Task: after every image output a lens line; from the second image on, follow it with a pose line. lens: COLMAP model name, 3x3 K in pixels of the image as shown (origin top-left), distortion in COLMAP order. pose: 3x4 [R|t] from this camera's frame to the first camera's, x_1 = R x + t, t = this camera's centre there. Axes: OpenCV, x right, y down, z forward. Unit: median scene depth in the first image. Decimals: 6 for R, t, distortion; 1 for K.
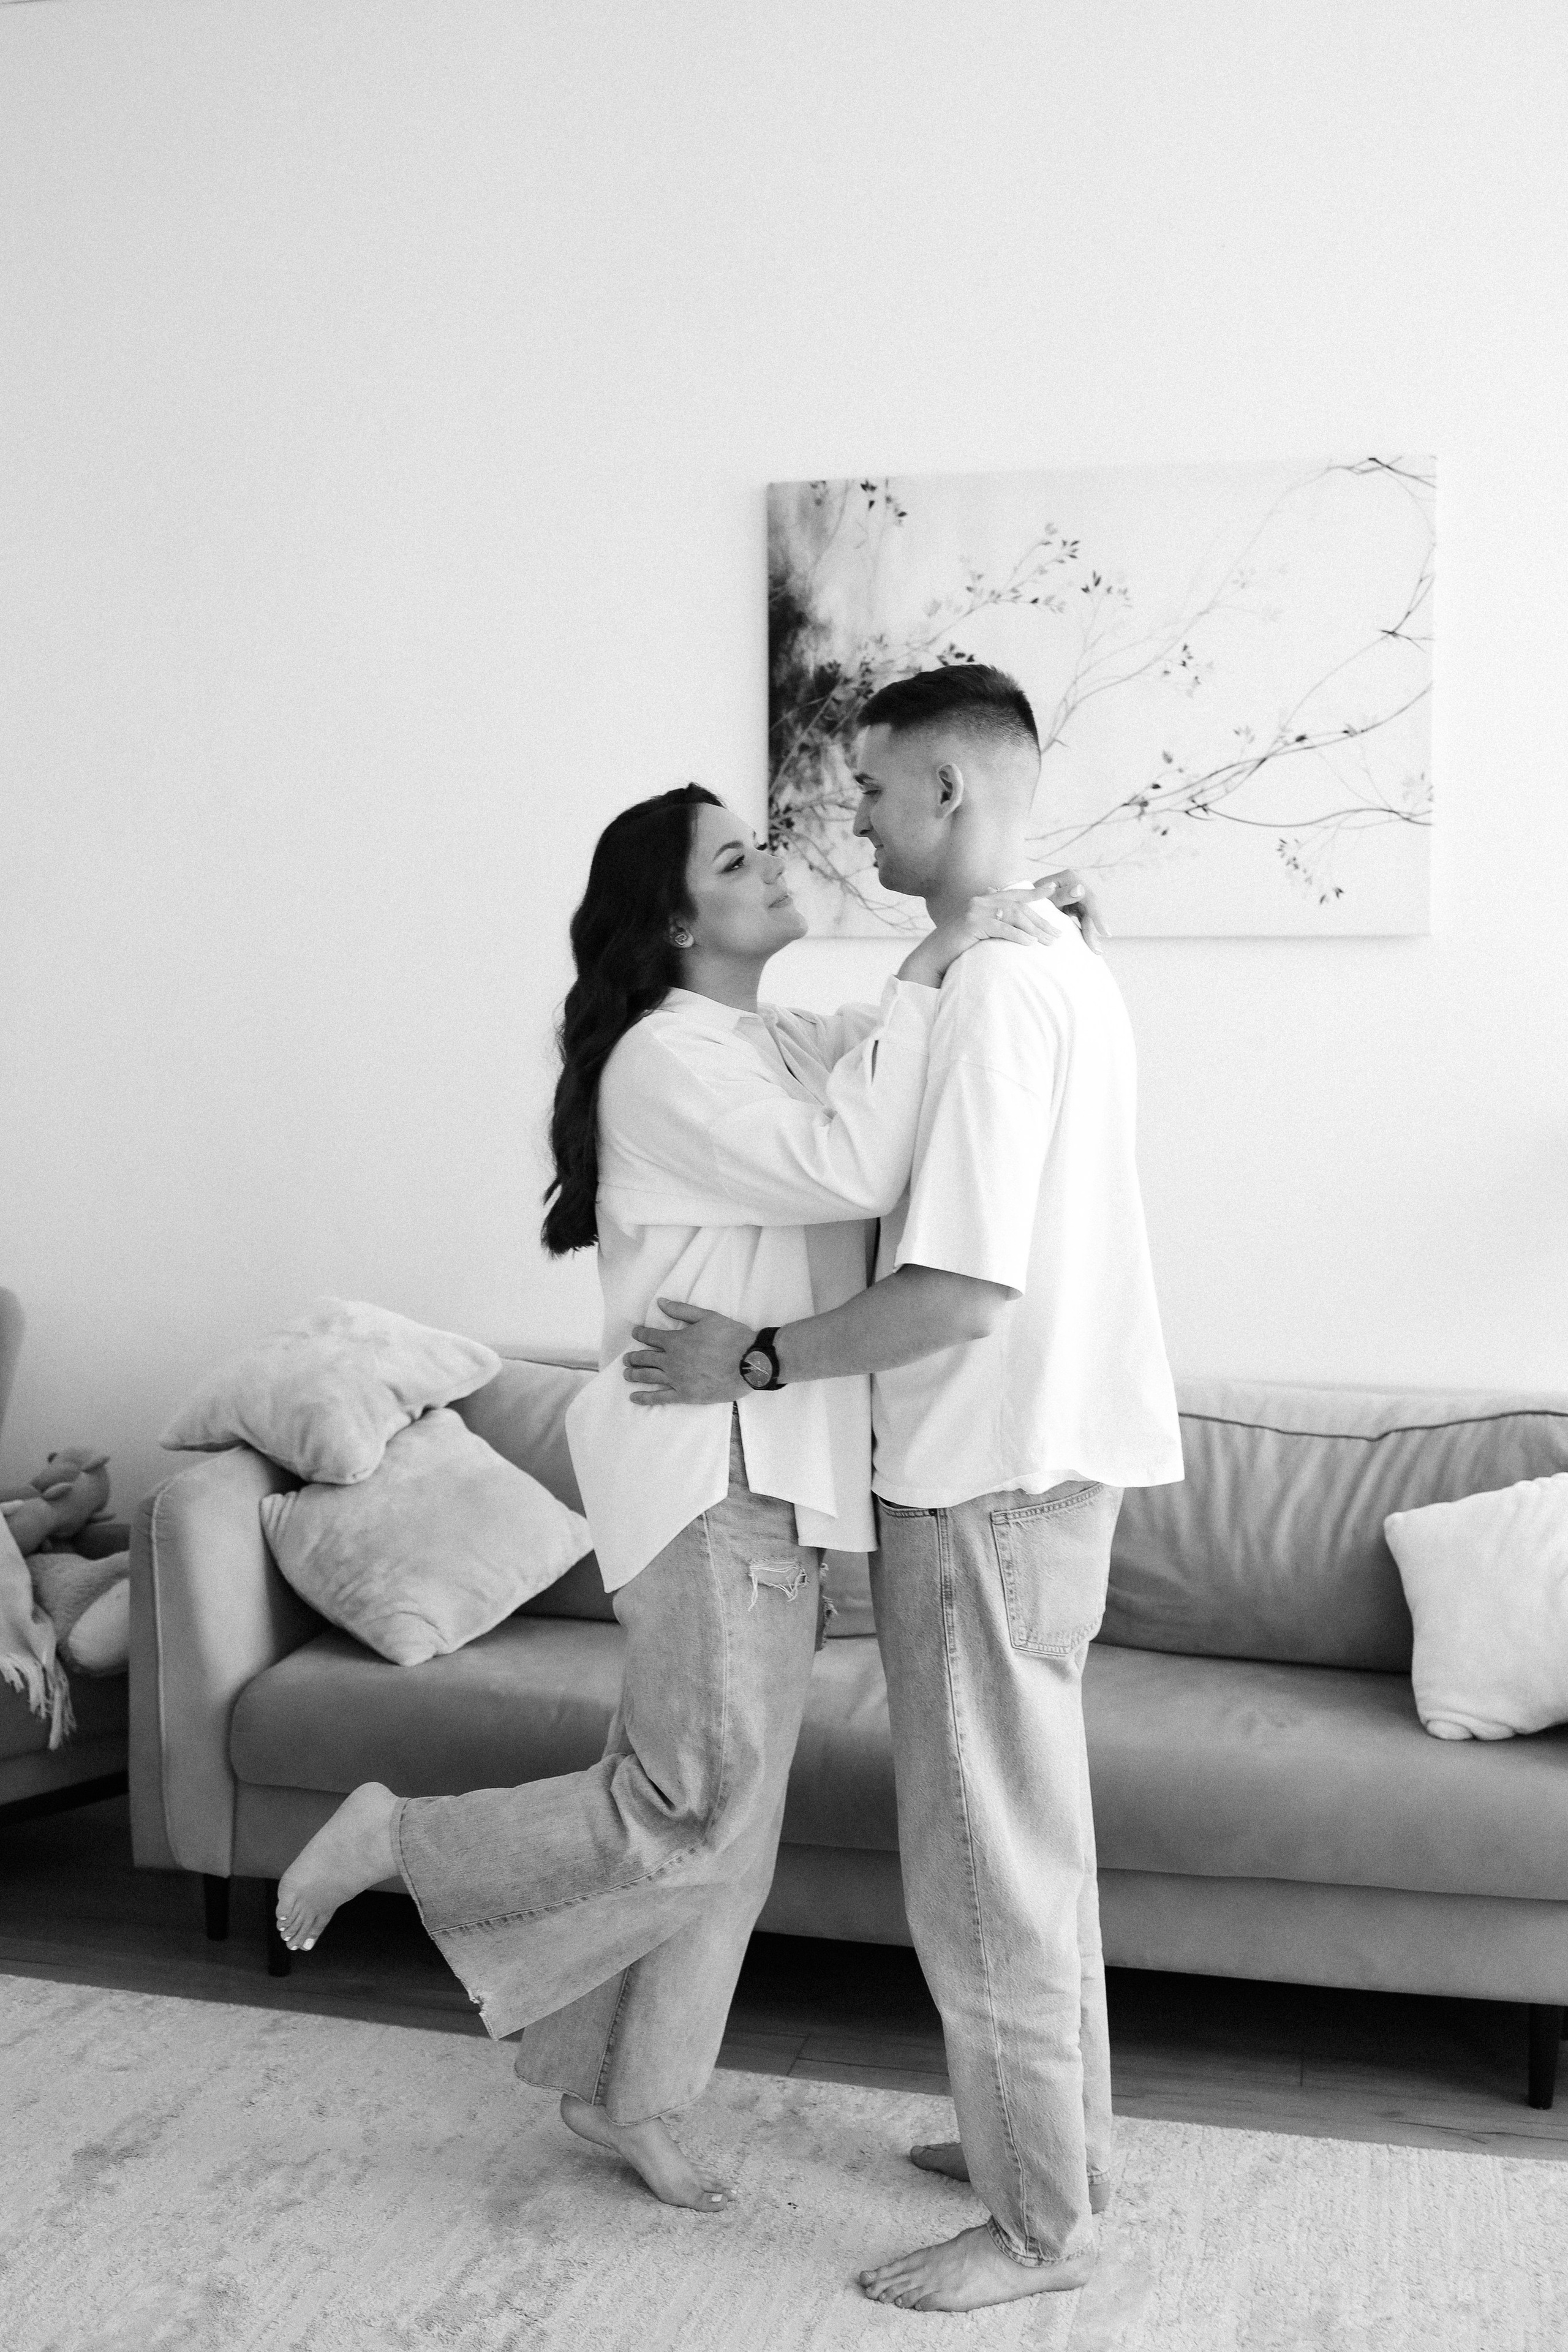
lens RADIAL K [[2382.6, 0, 787.0], [0, 2382.6, 1136.8], [0, 0, 1]] dist [-0.093261, 0.052372]
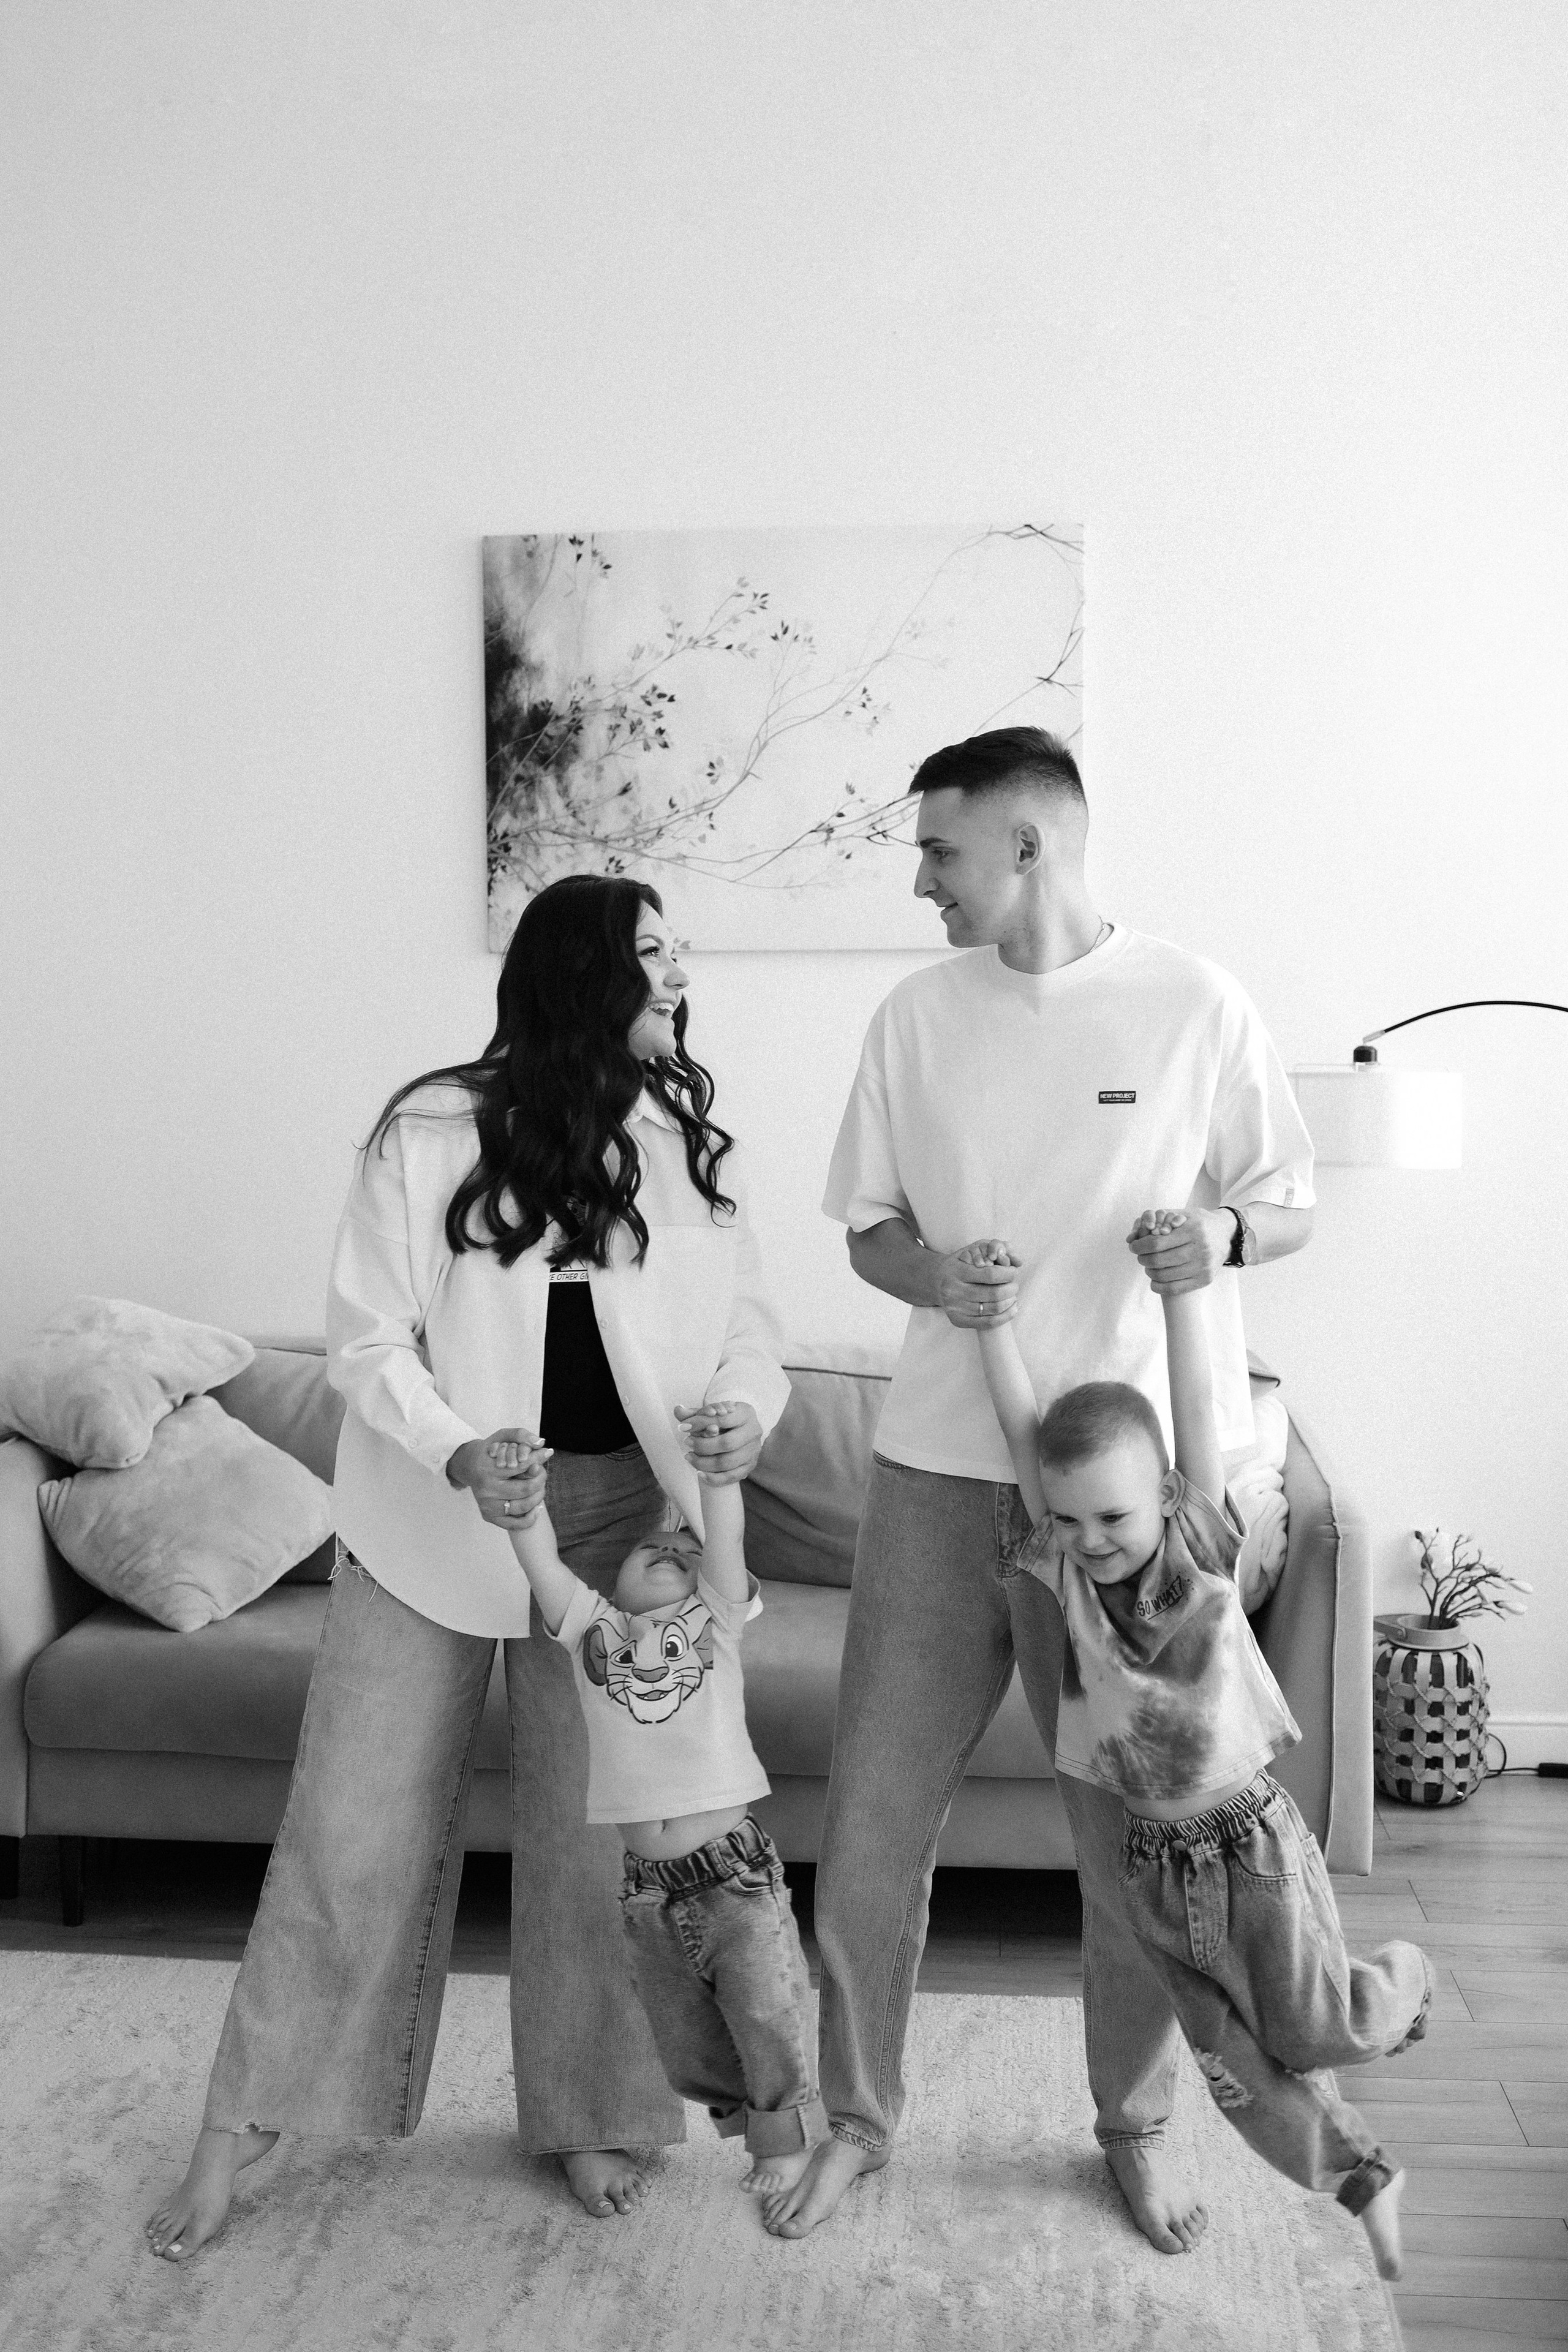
lens RADIAL K [[2446.6, 0, 785.4], [0, 2446.6, 1090.0], [0, 0, 1]] dist [-0.082535, 0.101942]
pose [[0.989467, -0.019005, 0.143503, -0.038833], [0.019868, 0.999792, -0.004588, -0.014573], [-0.143386, 0.007391, 0.989639, -0.136499]]
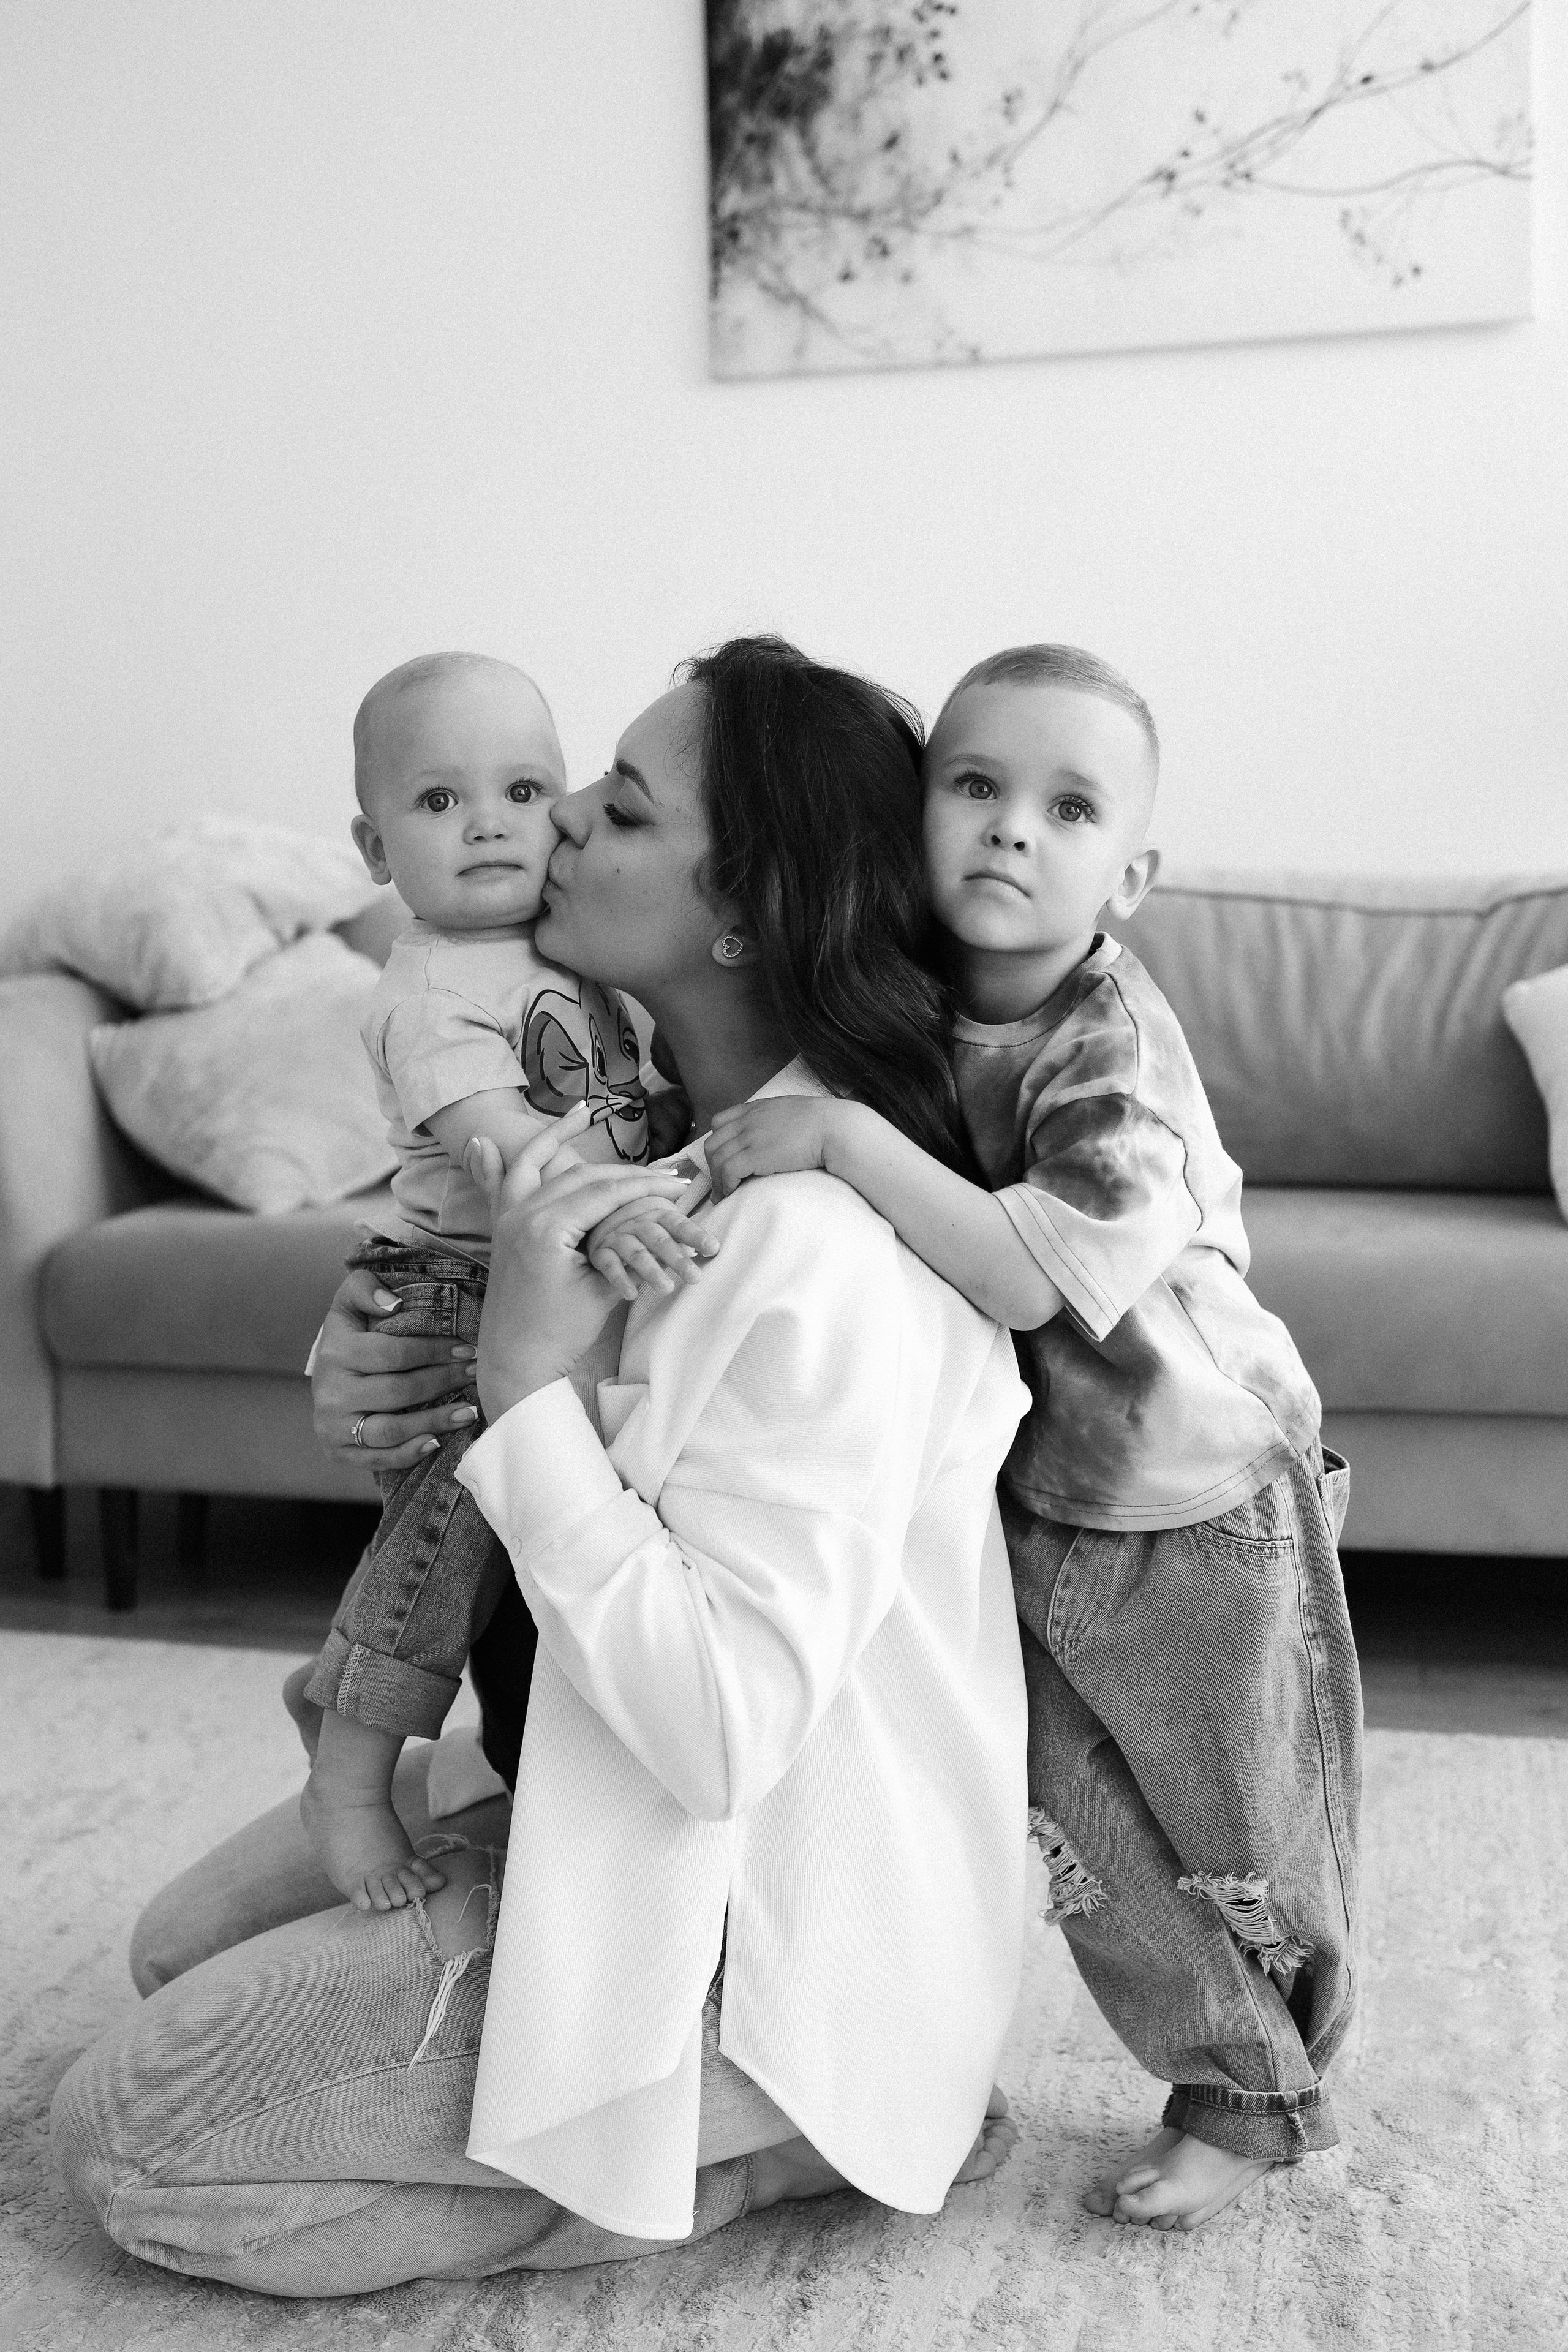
lens RADIAL K [[2446.6, 0, 785.4], [0, 2446.6, 1090.0], [0, 0, 1]] dist [-0.082535, 0.101942]
pose [[0.999617, -0.026928, -0.006352, 0.016815], [0.027173, 0.998737, 0.042264, 0.138190], [0.005206, -0.042421, 0.999086, 0.172342]]
